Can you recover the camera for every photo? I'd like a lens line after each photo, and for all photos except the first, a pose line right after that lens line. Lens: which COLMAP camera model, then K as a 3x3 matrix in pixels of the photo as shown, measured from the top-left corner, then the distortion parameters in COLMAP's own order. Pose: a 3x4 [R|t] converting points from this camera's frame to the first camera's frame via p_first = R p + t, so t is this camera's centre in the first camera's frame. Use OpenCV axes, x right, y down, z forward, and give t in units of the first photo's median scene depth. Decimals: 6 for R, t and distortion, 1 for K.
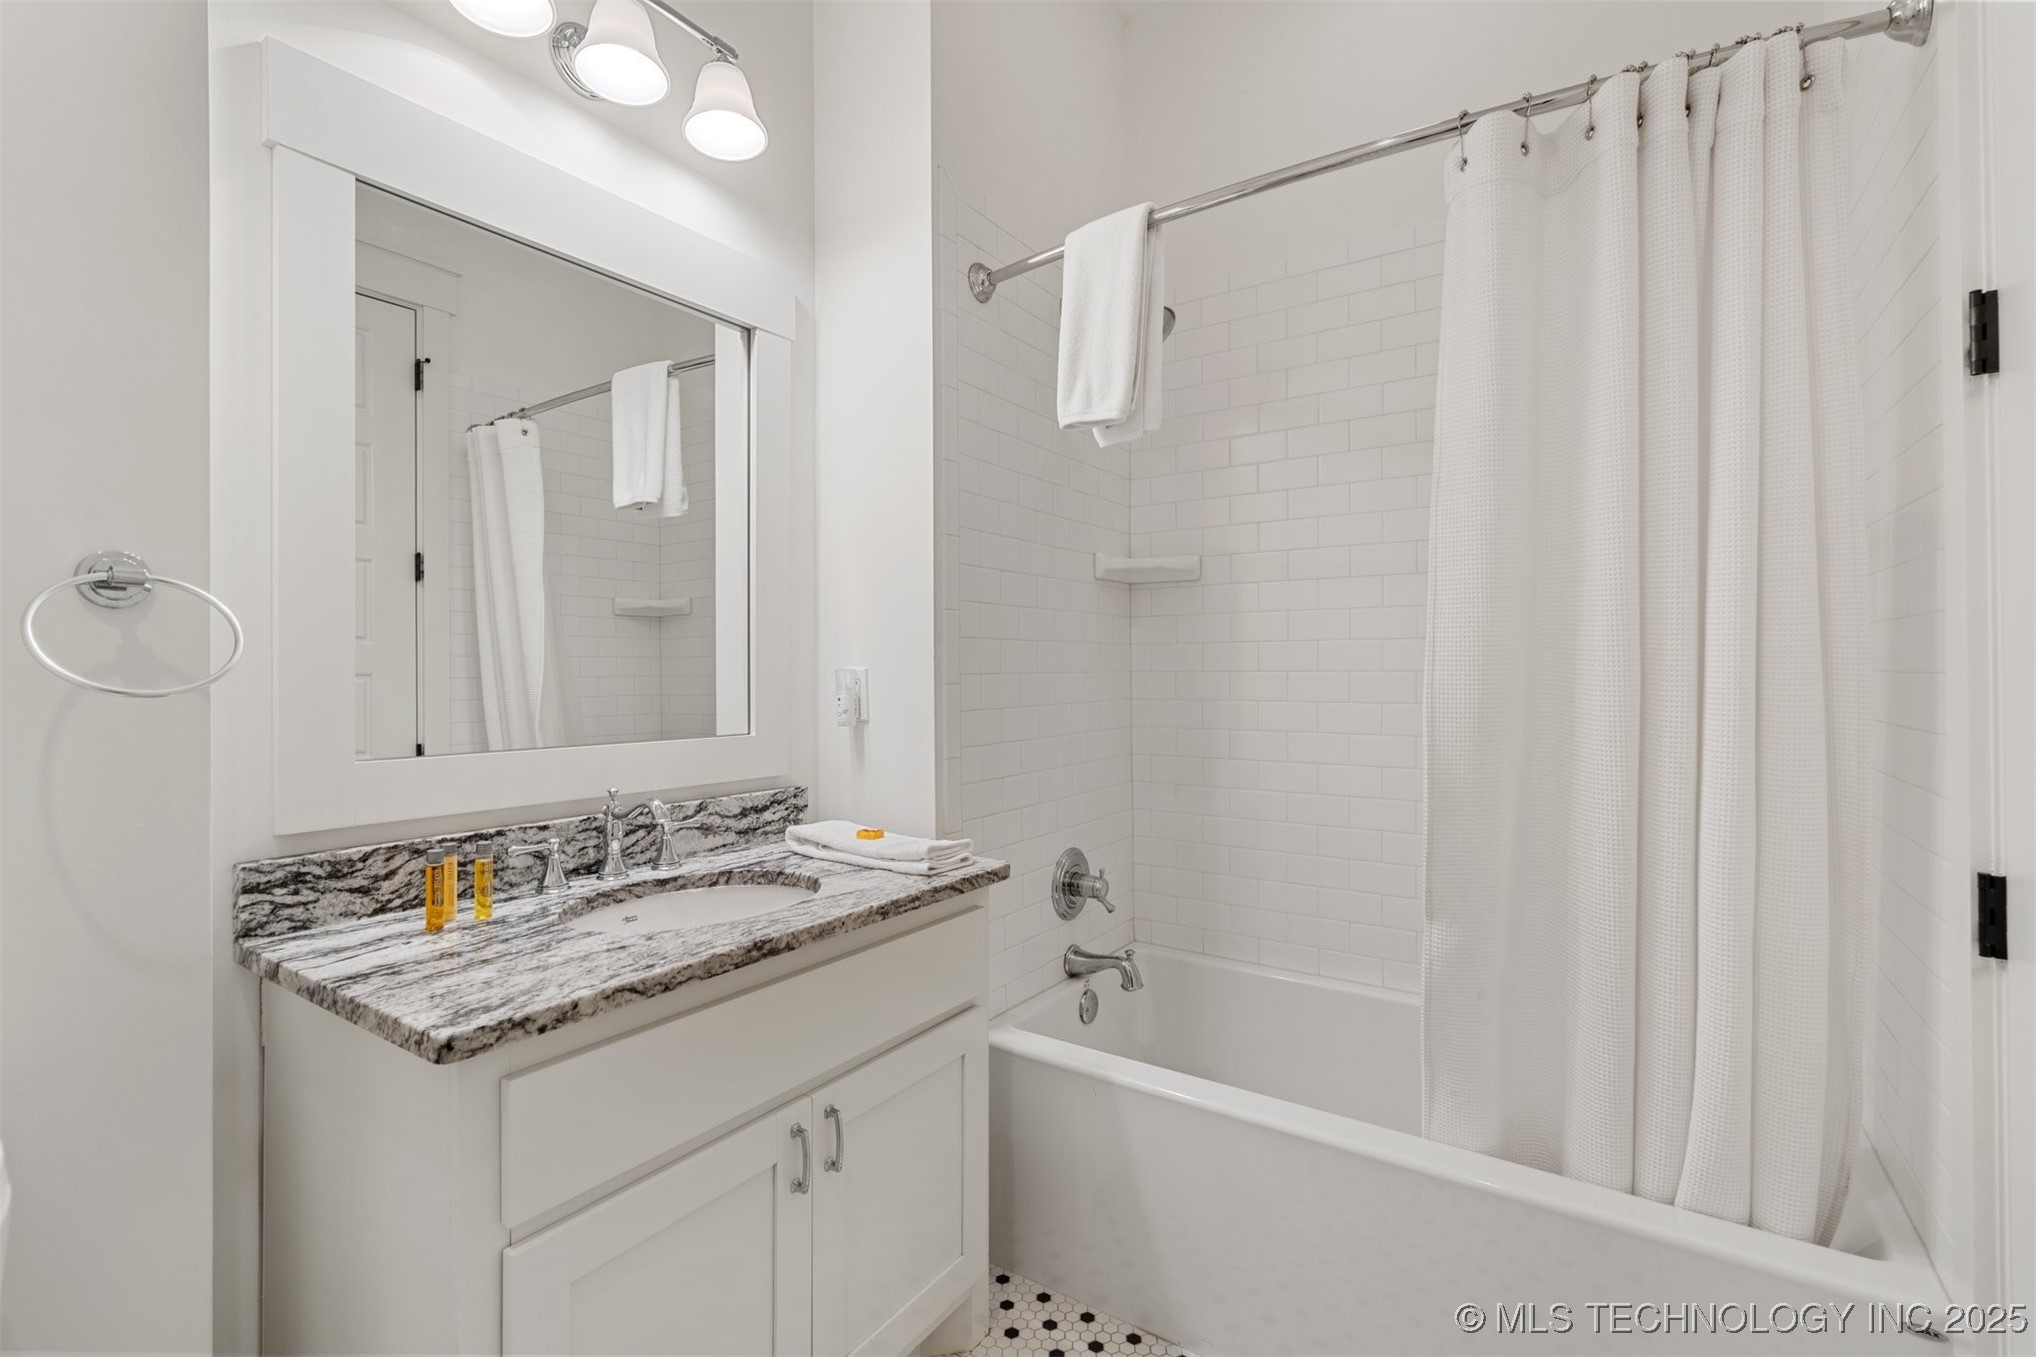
lens RADIAL K [[918.9, 0, 1019.2], [0, 918.9, 670.7], [0, 0, 1]] dist [-0.007365, 0.002020]
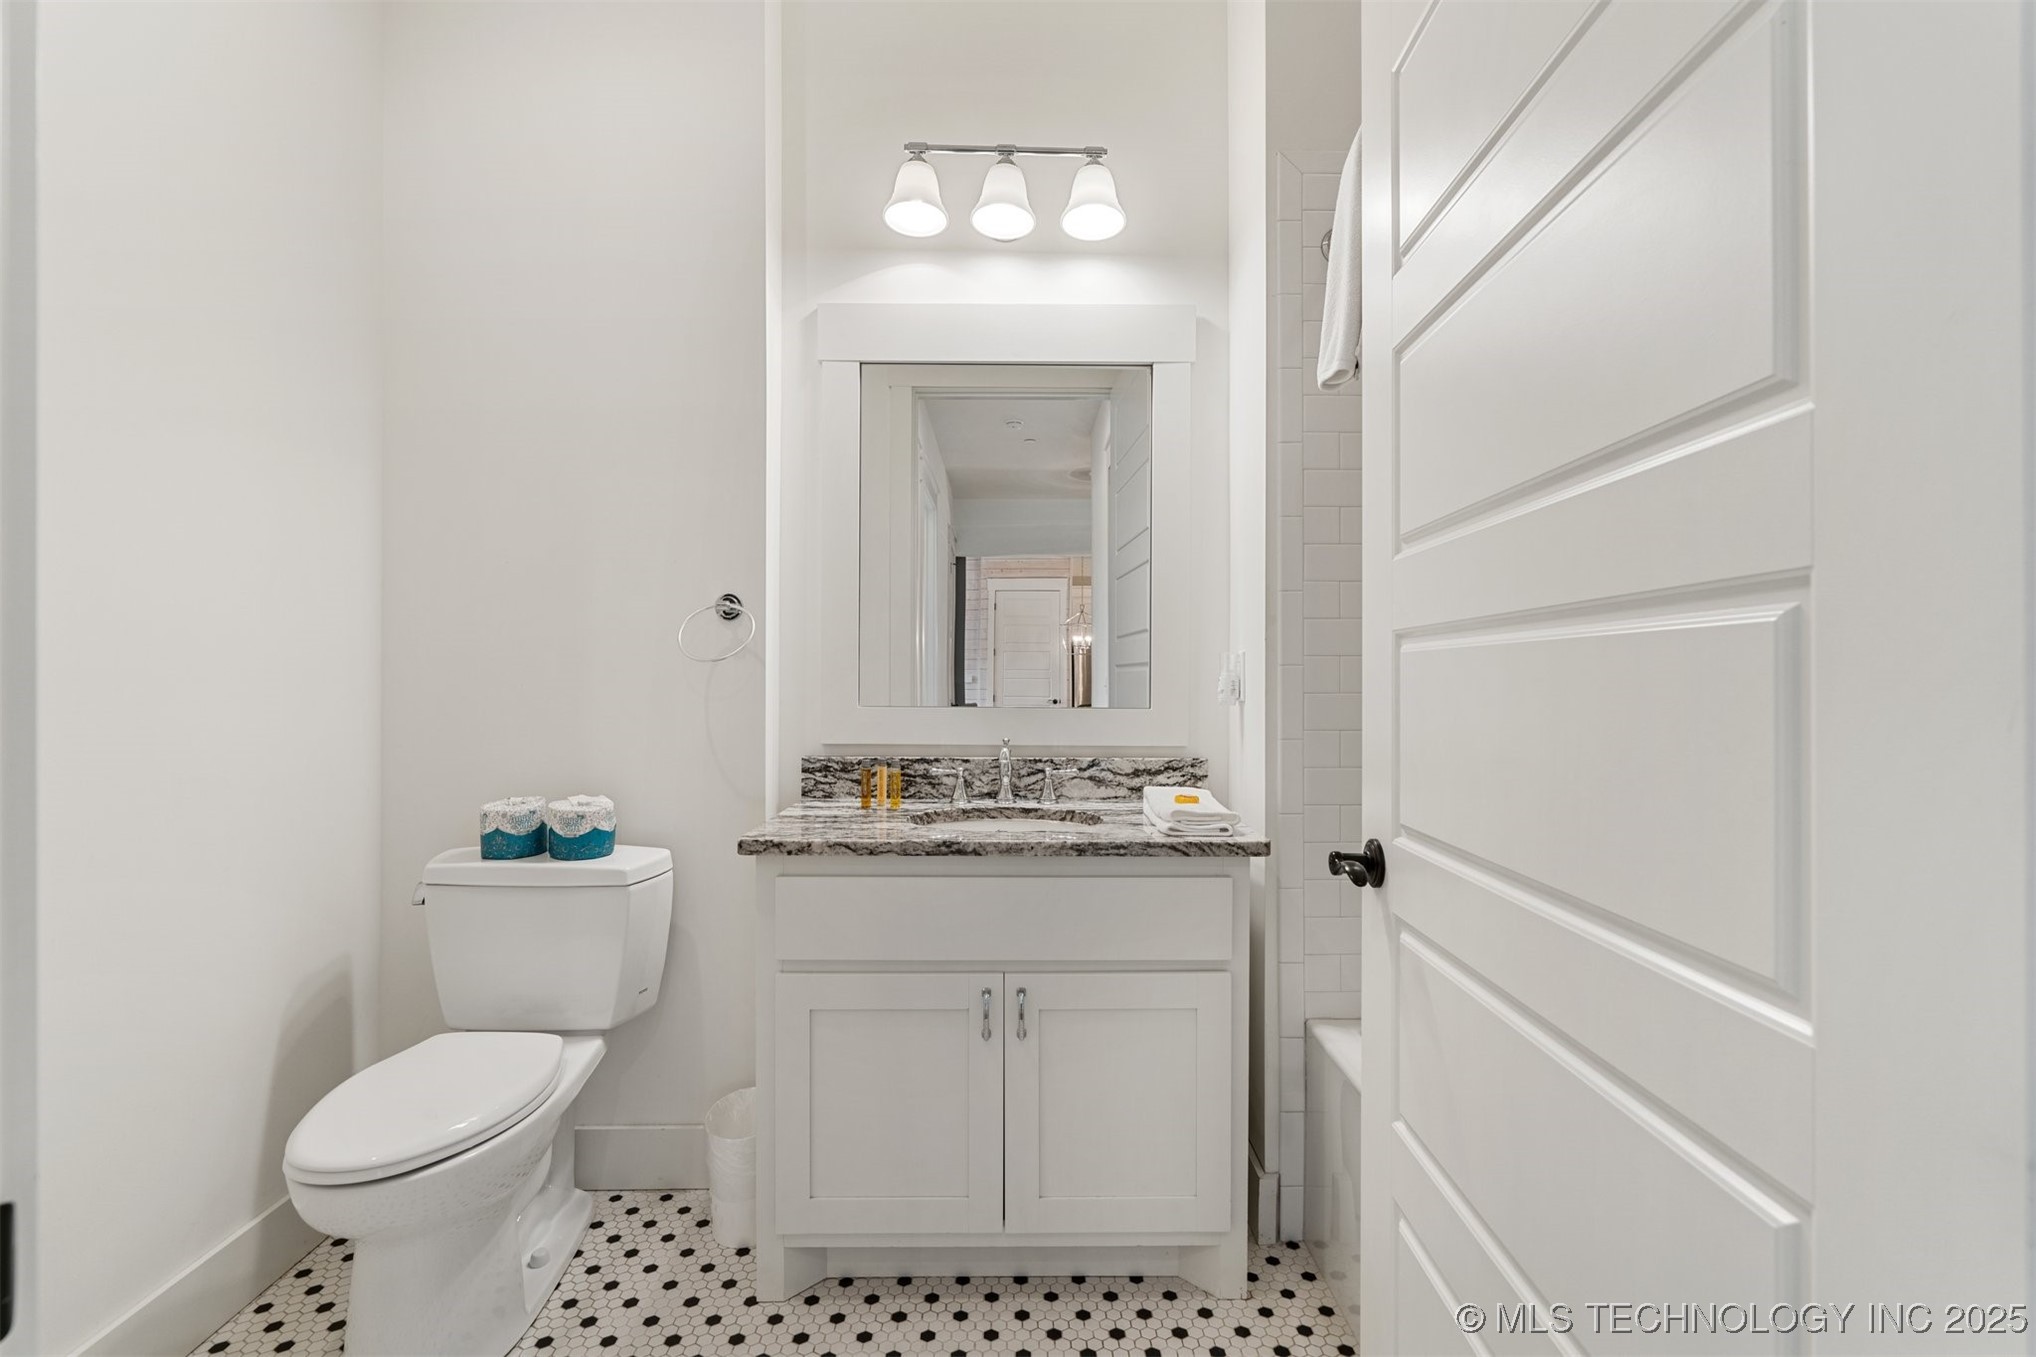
lens RADIAL K [[918.9, 0, 1015.2], [0, 918.9, 678.7], [0, 0, 1]] dist [-0.007365, 0.002020]
pose [[0.565174, 0.007294, -0.824939, 0.716437], [-0.006475, 0.999969, 0.004405, 0.032871], [0.824946, 0.002852, 0.565204, 0.232062]]
